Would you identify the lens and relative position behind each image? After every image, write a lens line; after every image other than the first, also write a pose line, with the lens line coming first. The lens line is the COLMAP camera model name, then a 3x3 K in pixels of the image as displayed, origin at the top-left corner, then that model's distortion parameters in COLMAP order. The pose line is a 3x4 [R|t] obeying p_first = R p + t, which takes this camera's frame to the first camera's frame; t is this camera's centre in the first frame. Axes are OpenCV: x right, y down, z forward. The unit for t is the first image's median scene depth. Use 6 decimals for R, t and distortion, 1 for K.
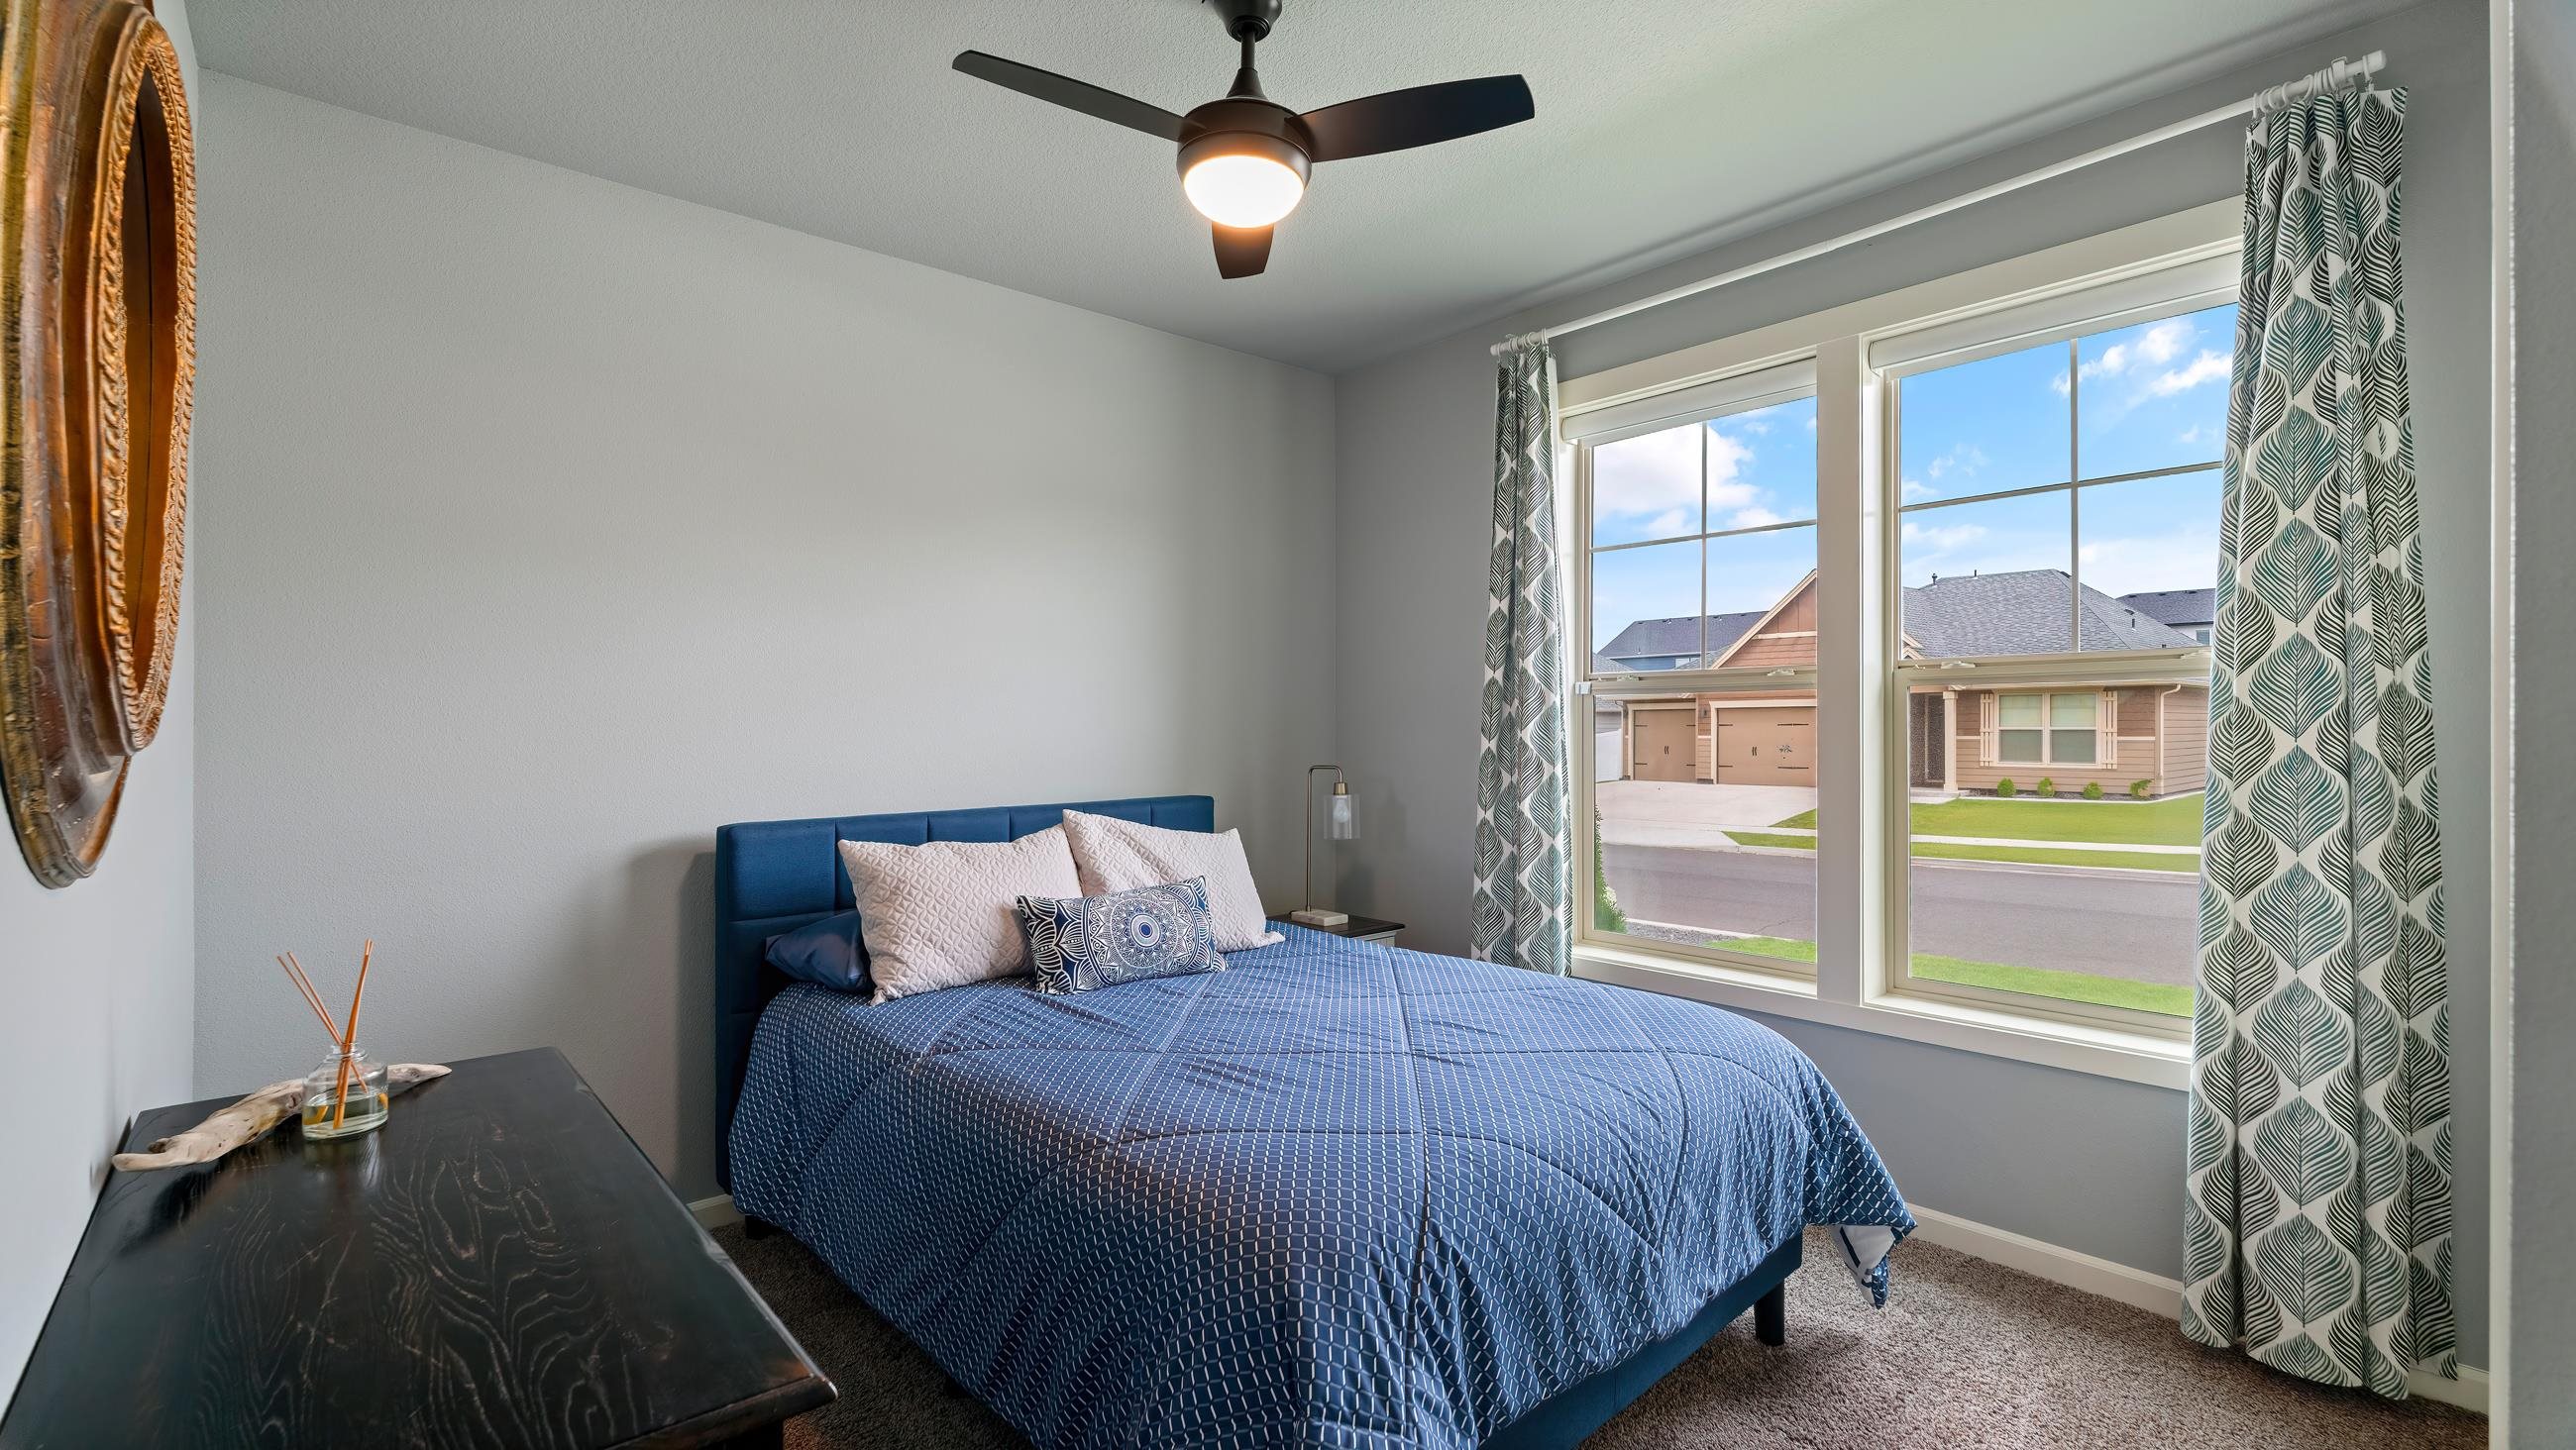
lens RADIAL K [[1145.1, 0, 1293.6], [0, 1145.1, 728.3], [0, 0, 1]] dist [0.002859, 0.000769]
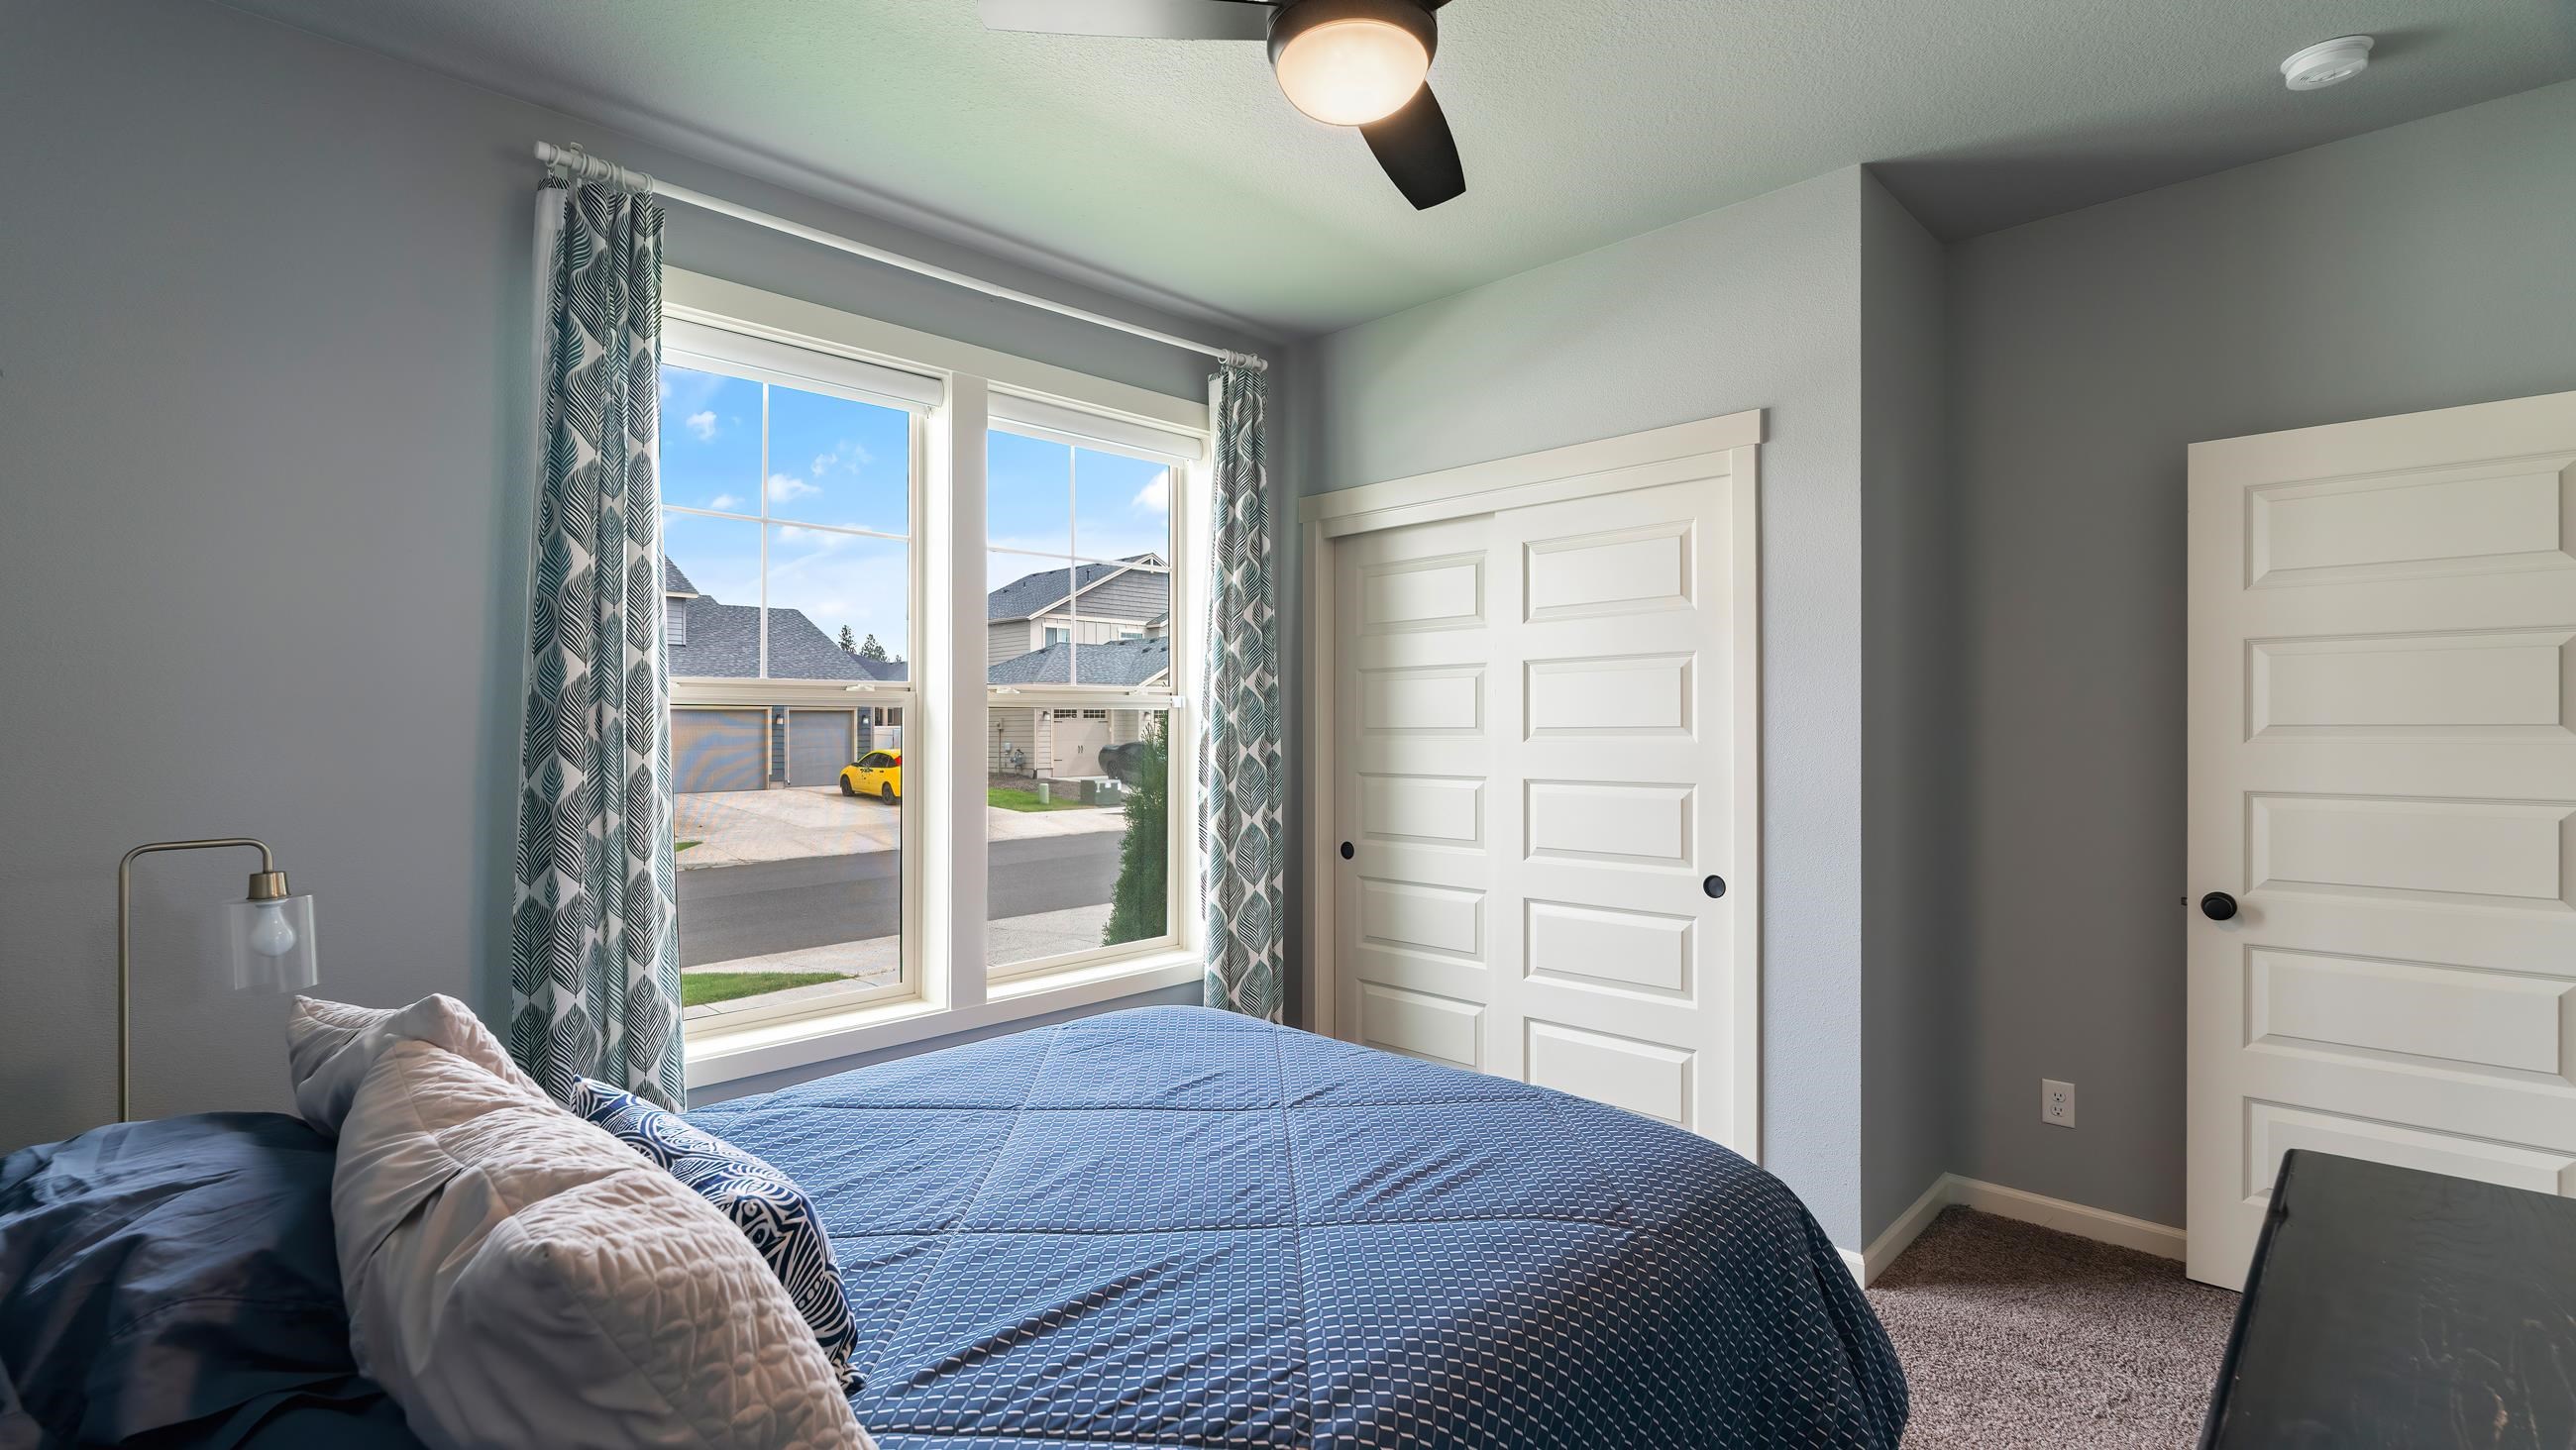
lens RADIAL K [[1145.1, 0, 1304.9], [0, 1145.1, 729.6], [0, 0, 1]] dist [0.002859, 0.000769]
pose [[-0.080015, 0.004291, 0.996784, -0.682969], [0.008634, 0.999956, -0.003612, -0.009661], [-0.996756, 0.008317, -0.080049, 0.898162]]
